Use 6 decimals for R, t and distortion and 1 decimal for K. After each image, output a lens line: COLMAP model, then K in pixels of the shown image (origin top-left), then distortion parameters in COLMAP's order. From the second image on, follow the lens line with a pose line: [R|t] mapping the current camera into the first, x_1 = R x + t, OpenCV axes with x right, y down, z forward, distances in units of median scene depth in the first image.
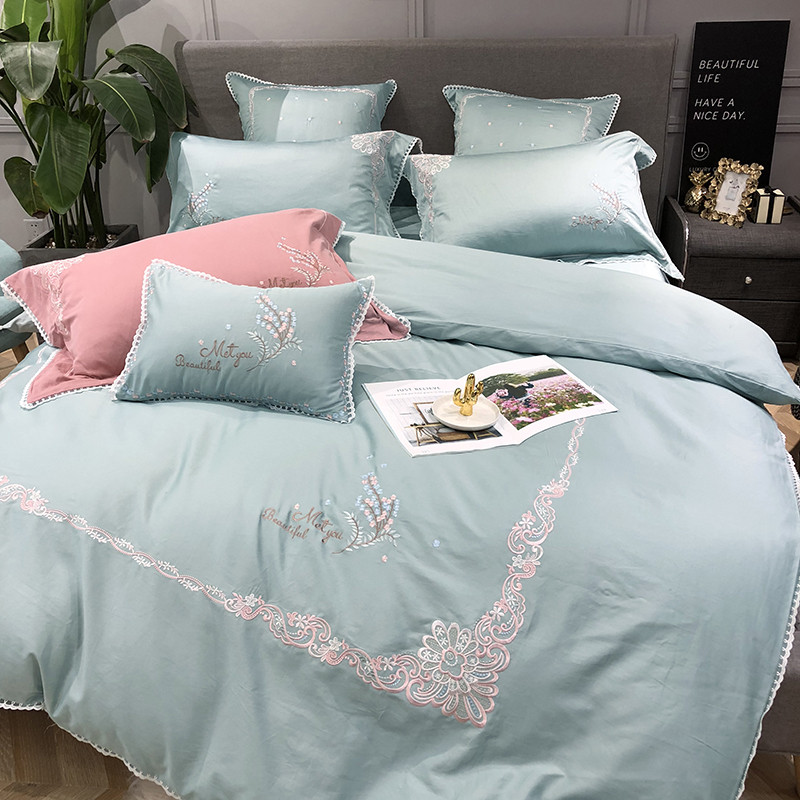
lens RADIAL K [[869.7, 0, 396.7], [0, 869.7, 397.8], [0, 0, 1]] dist [0.016752, -0.010060]
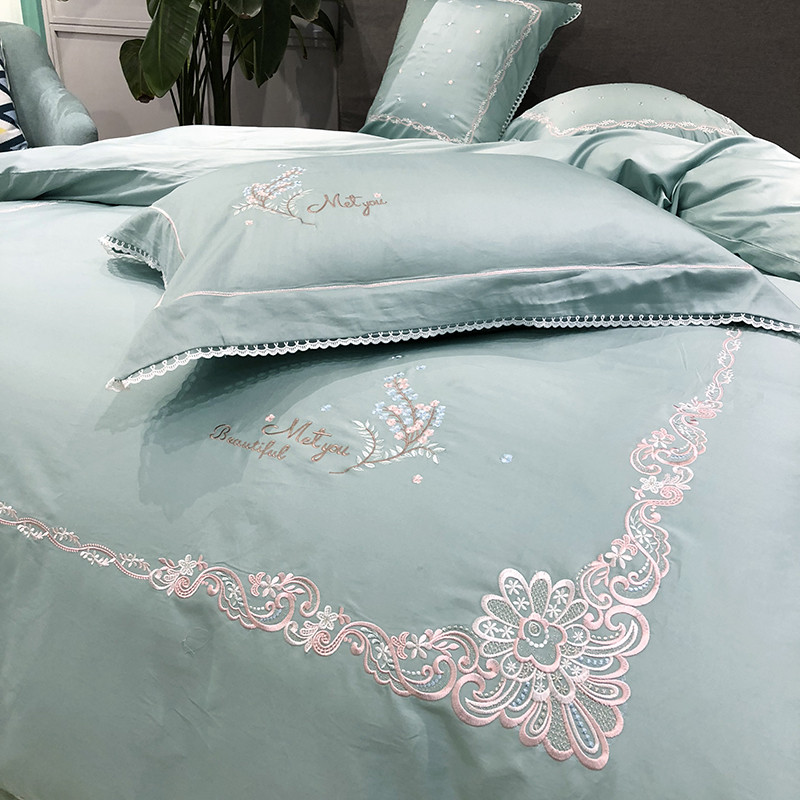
lens RADIAL K [[873.1, 0, 399.4], [0, 873.1, 399.3], [0, 0, 1]] dist [-0.001795, 0.035296]
pose [[0.934074, 0.193116, -0.300353, 0.177228], [-0.205194, 0.978681, -0.008880, 0.053264], [0.292235, 0.069925, 0.953787, 0.215897]]
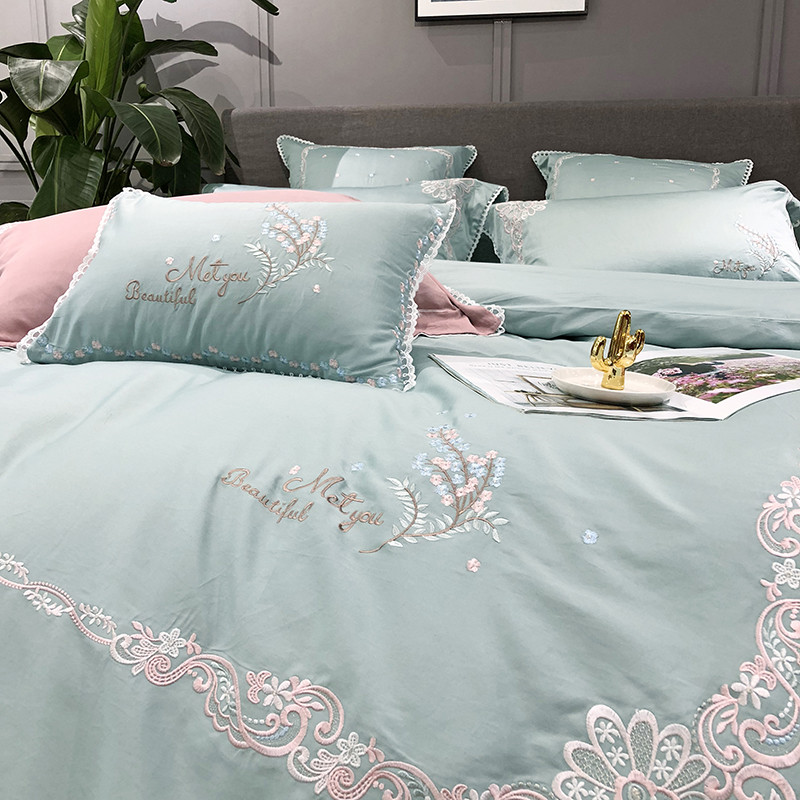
lens RADIAL K [[878.1, 0, 396.9], [0, 878.1, 395.0], [0, 0, 1]] dist [0.021588, -0.036127]
pose [[0.997166, 0.034532, -0.066840, -0.013015], [-0.051812, 0.959382, -0.277312, 0.114663], [0.054549, 0.279989, 0.958452, 0.268102]]
